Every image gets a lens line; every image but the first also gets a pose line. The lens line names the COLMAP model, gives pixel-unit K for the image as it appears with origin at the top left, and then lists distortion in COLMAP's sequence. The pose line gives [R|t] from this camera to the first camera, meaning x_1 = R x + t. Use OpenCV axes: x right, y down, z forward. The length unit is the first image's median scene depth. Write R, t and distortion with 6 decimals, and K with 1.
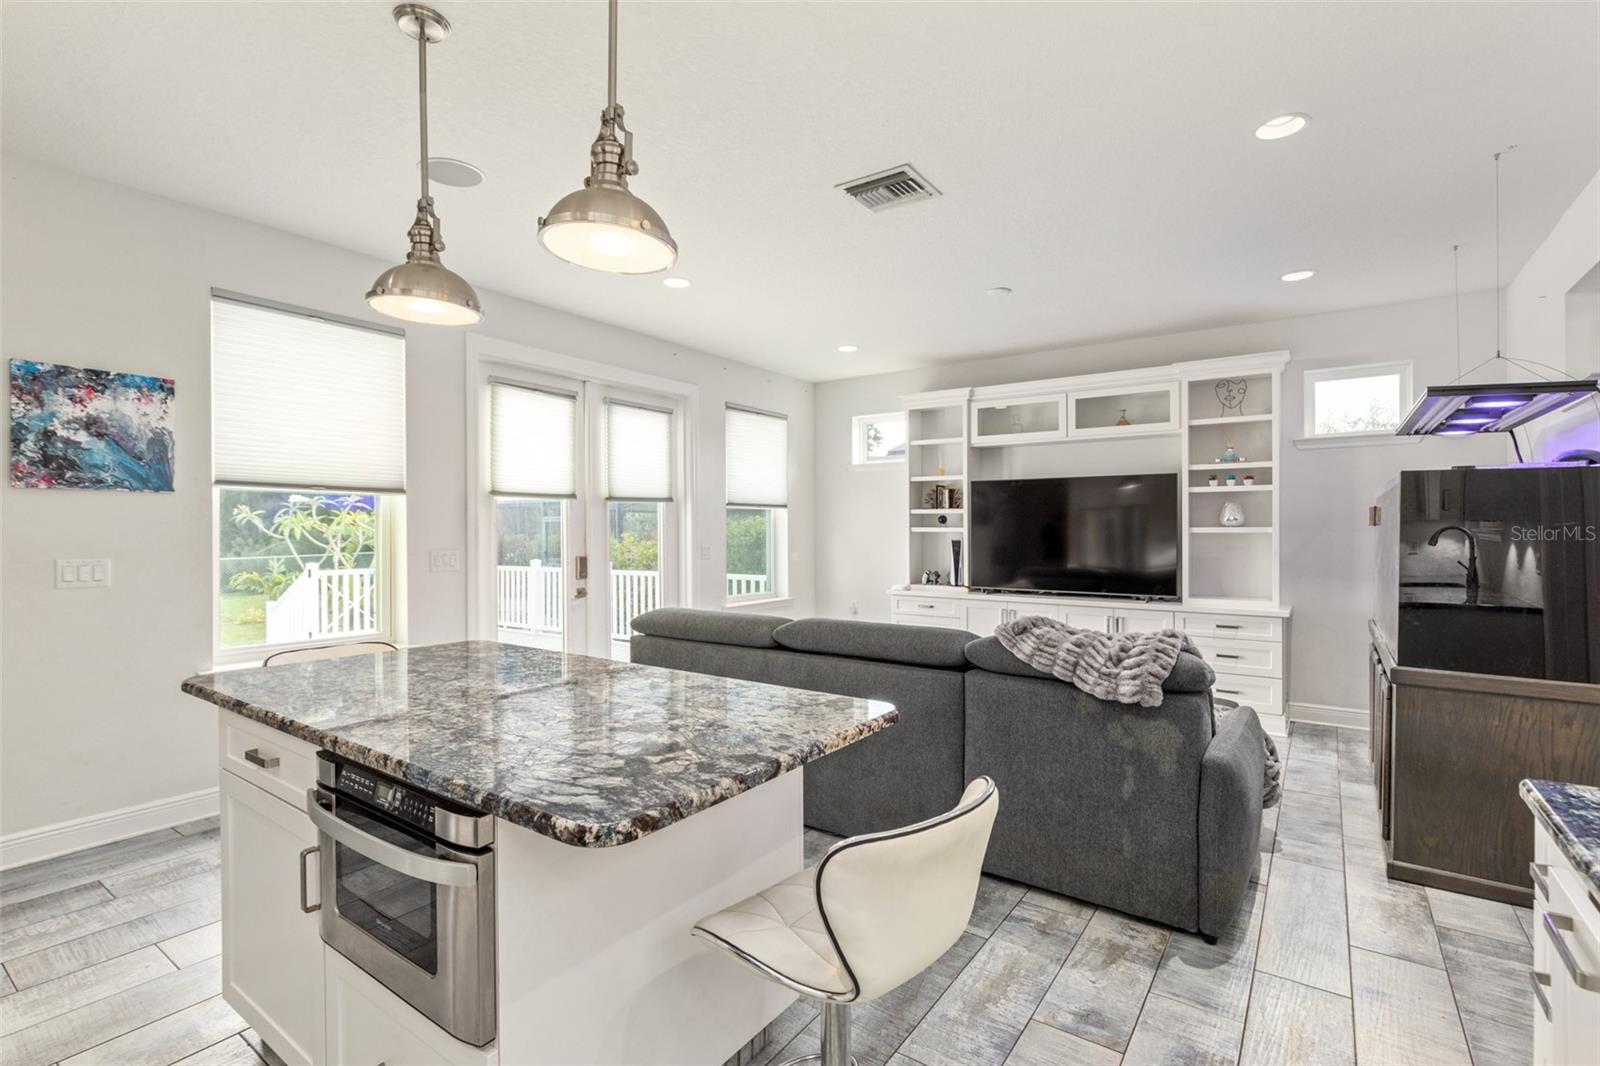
lens RADIAL K [[738.4, 0, 808.2], [0, 738.4, 534.6], [0, 0, 1]] dist [-0.000894, 0.000013]
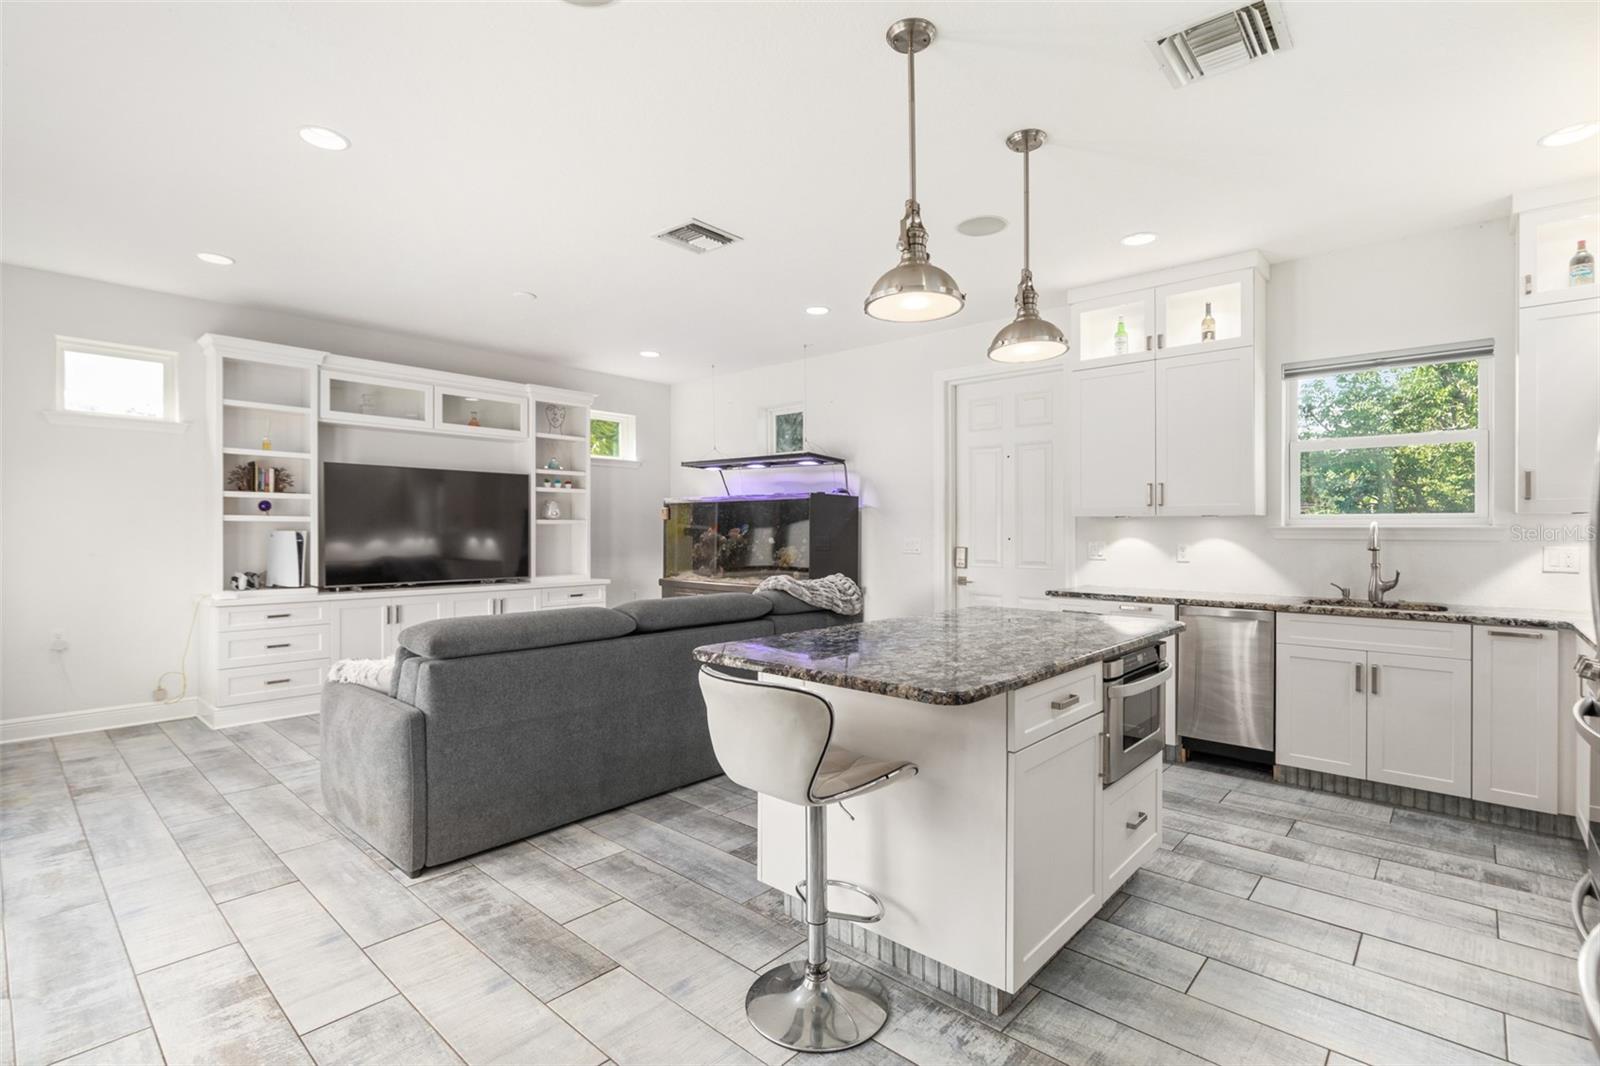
lens RADIAL K [[738.4, 0, 808.2], [0, 738.4, 534.6], [0, 0, 1]] dist [-0.000894, 0.000013]
pose [[0.115076, -0.008279, 0.993322, -0.569094], [0.001095, 0.999966, 0.008208, 0.004927], [-0.993356, 0.000143, 0.115081, 0.350700]]
